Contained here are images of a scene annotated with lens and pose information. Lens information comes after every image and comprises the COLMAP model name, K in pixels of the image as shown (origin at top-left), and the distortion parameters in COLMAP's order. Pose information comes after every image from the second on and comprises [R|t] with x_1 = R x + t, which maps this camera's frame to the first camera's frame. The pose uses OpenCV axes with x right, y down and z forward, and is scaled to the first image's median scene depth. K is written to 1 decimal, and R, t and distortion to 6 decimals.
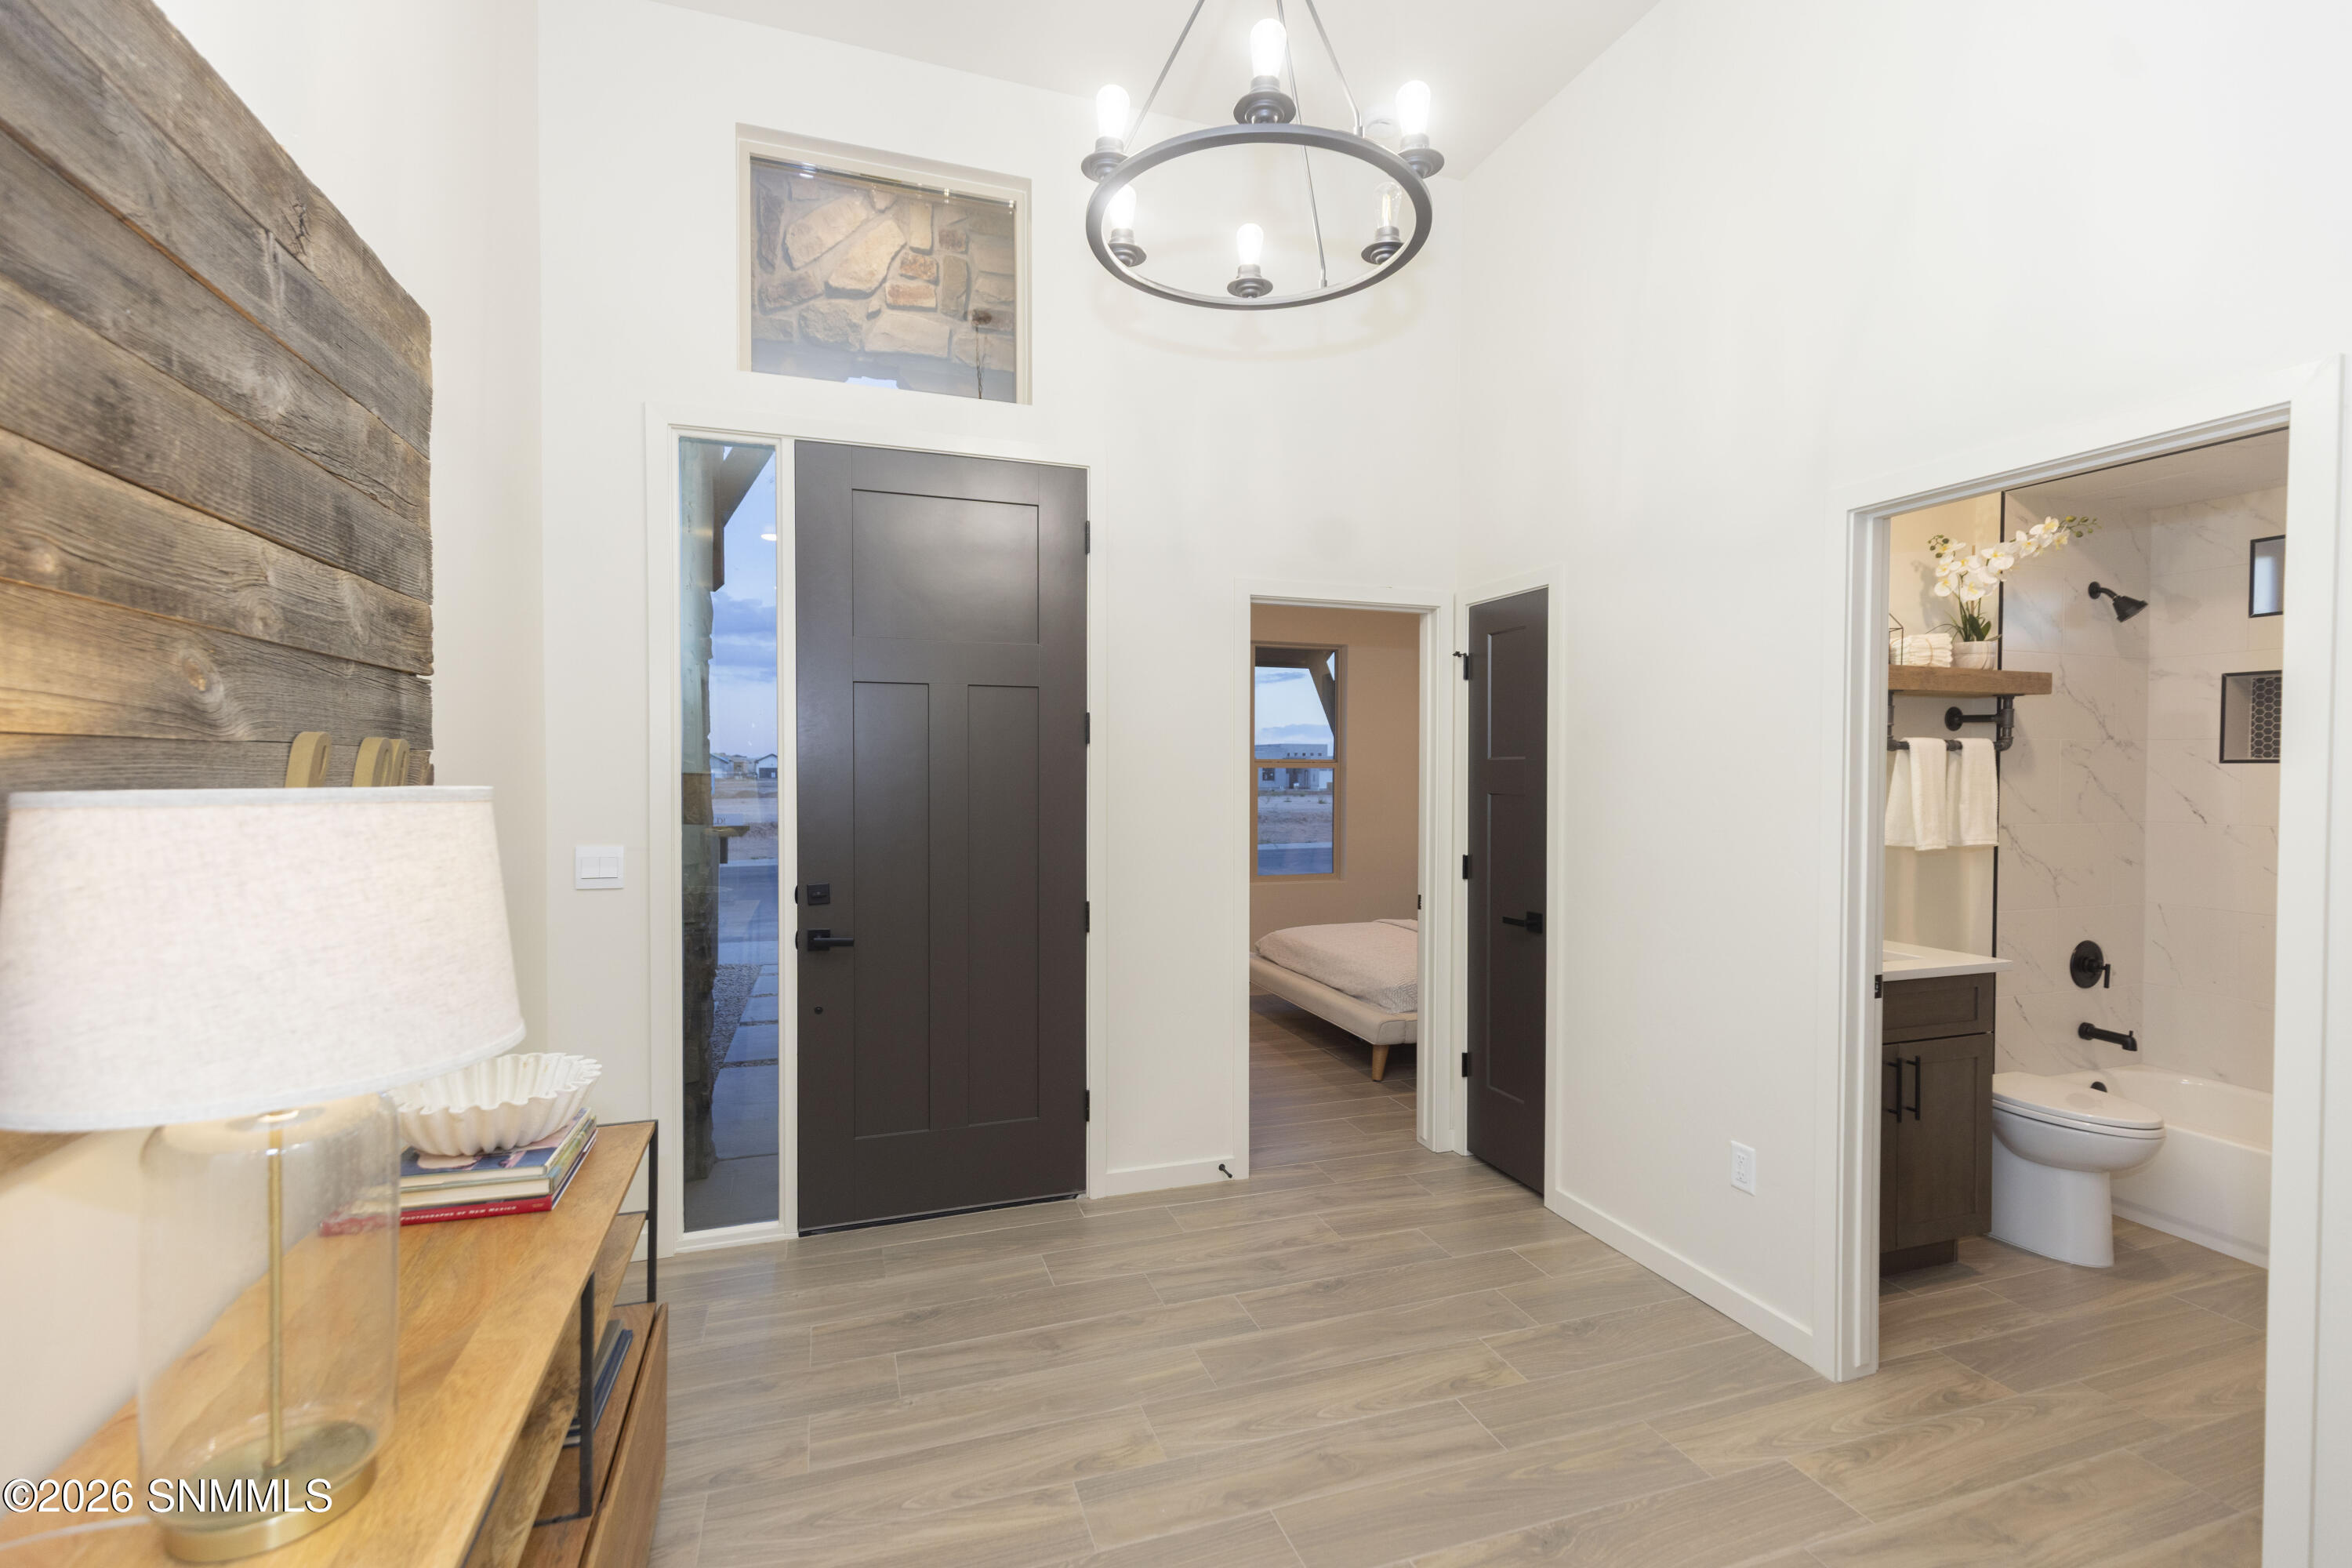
lens RADIAL K [[1052.2, 0, 1177.7], [0, 1052.2, 792.2], [0, 0, 1]] dist [0.003351, 0.000807]
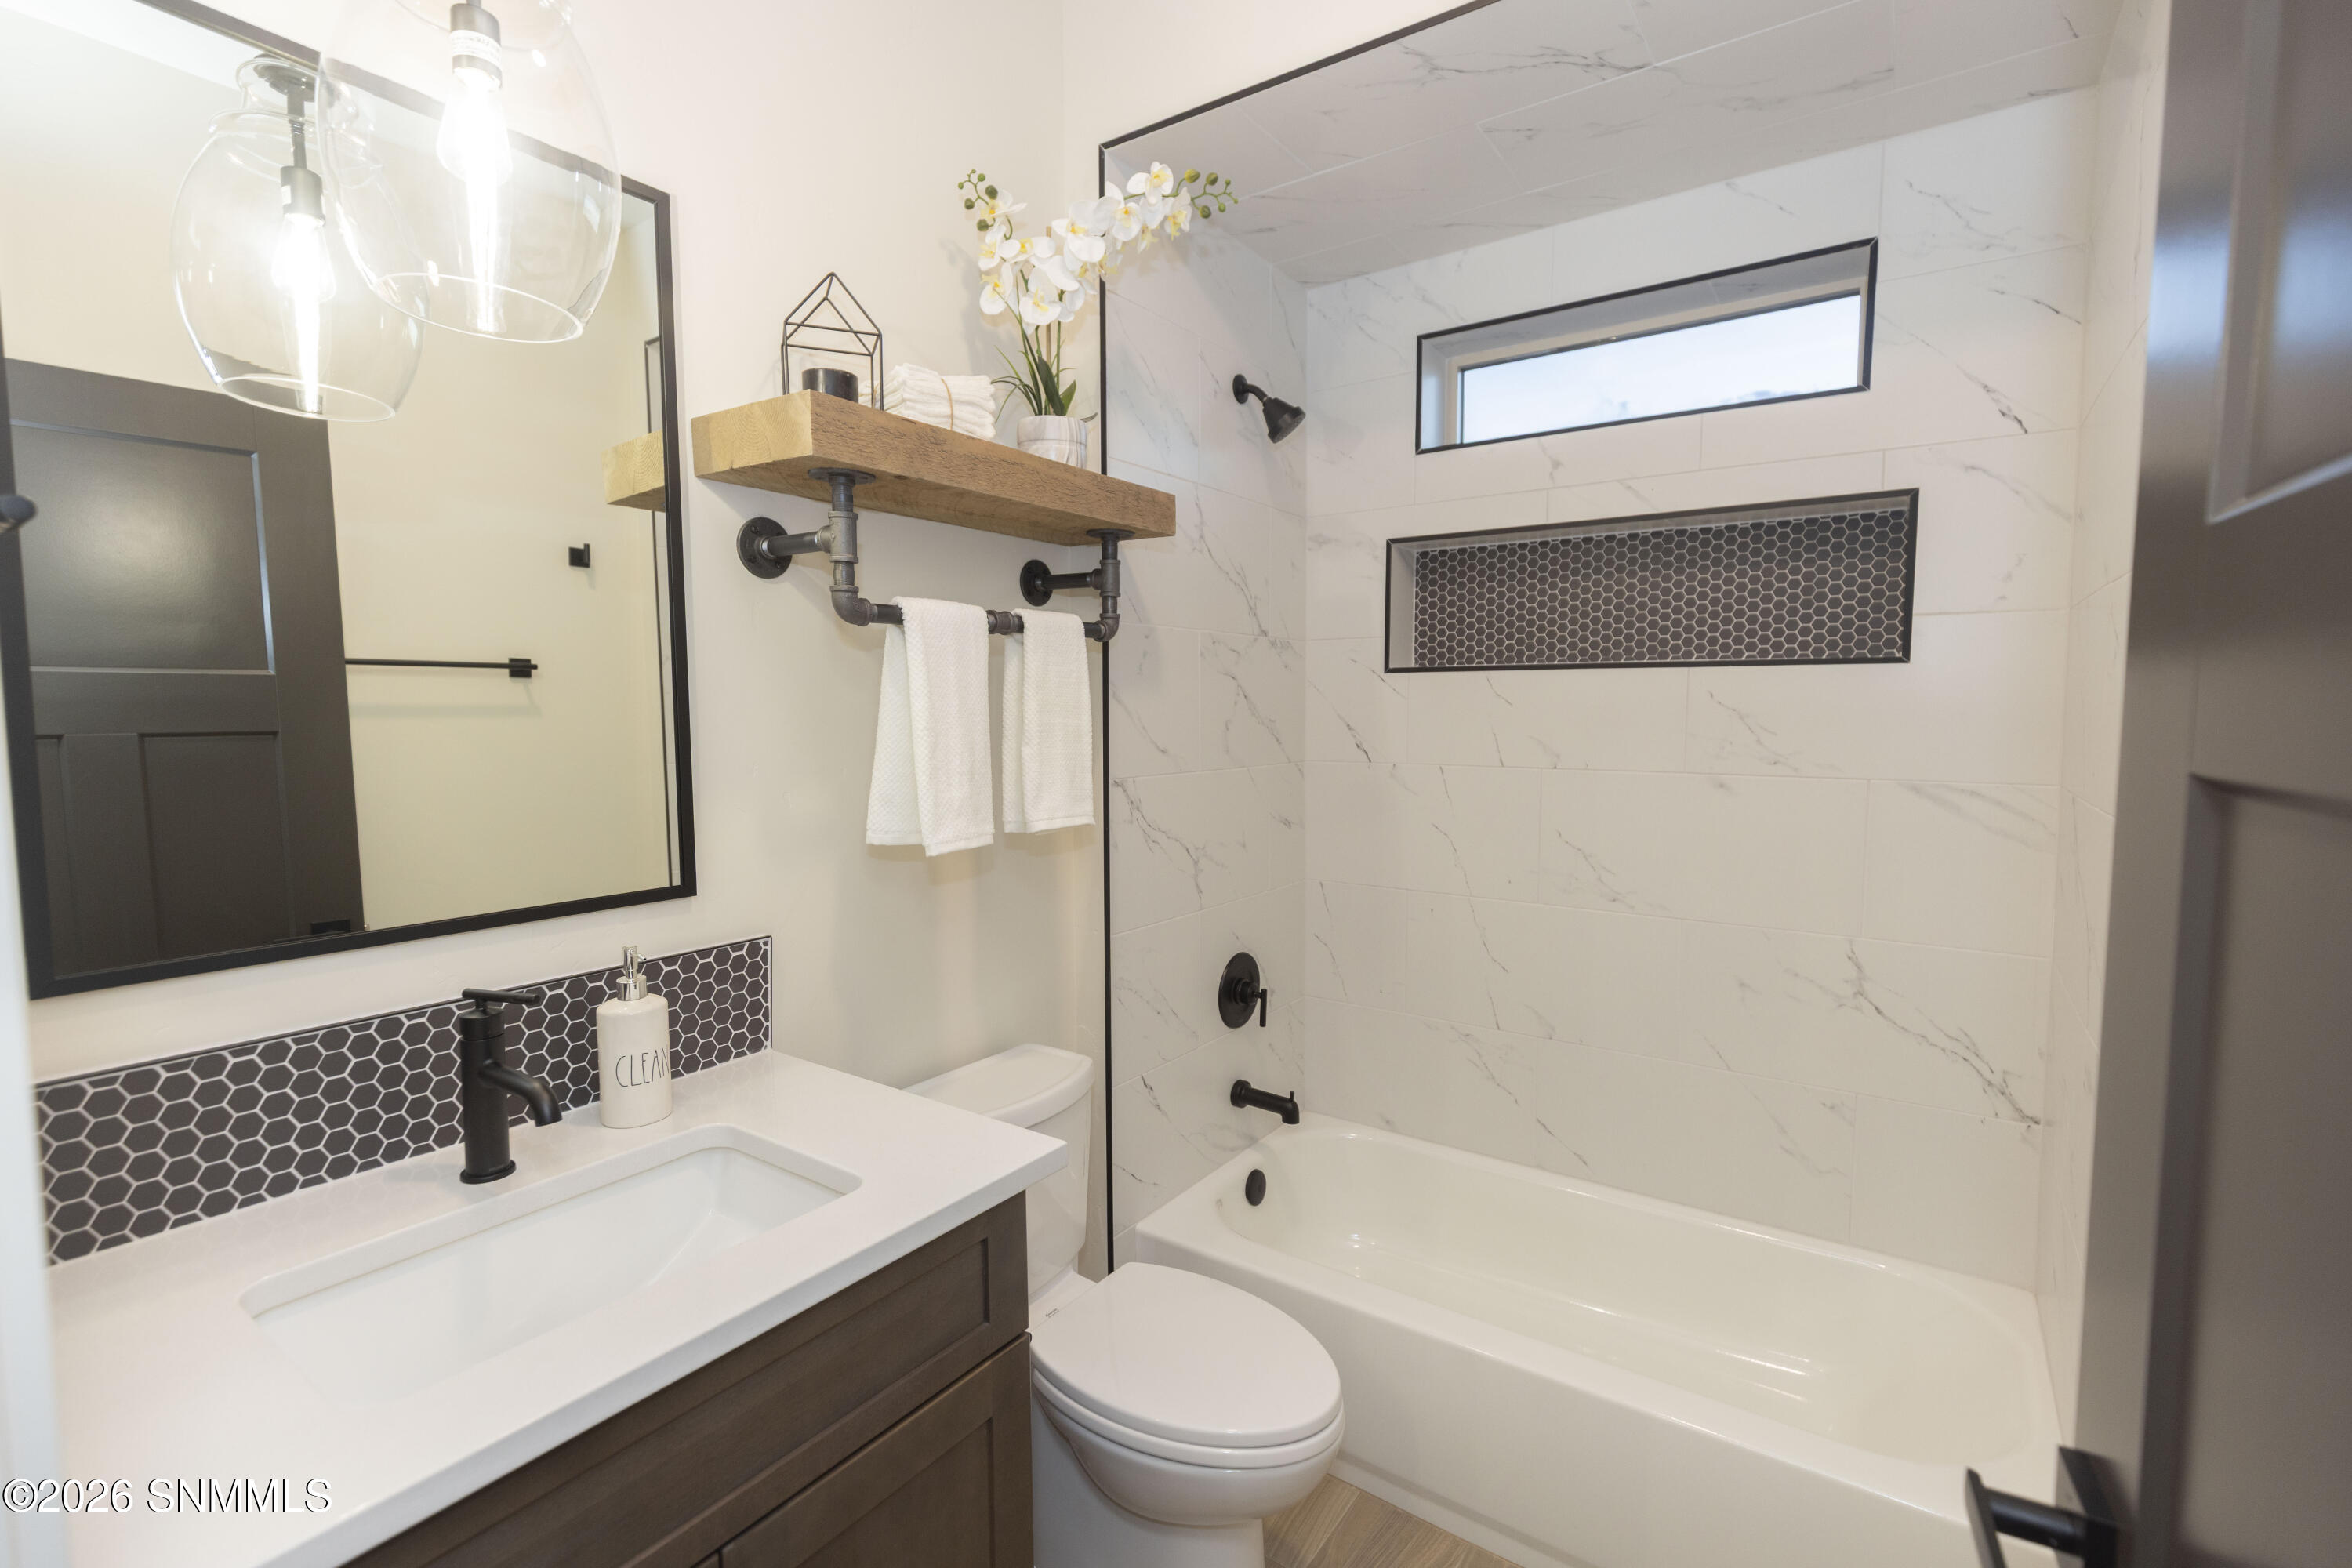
lens RADIAL K [[1052.2, 0, 1177.7], [0, 1052.2, 792.2], [0, 0, 1]] dist [0.003351, 0.000807]
pose [[0.810257, -0.053605, 0.583617, 0.489168], [0.018195, 0.997629, 0.066371, 0.001762], [-0.585792, -0.043159, 0.809312, 0.537810]]
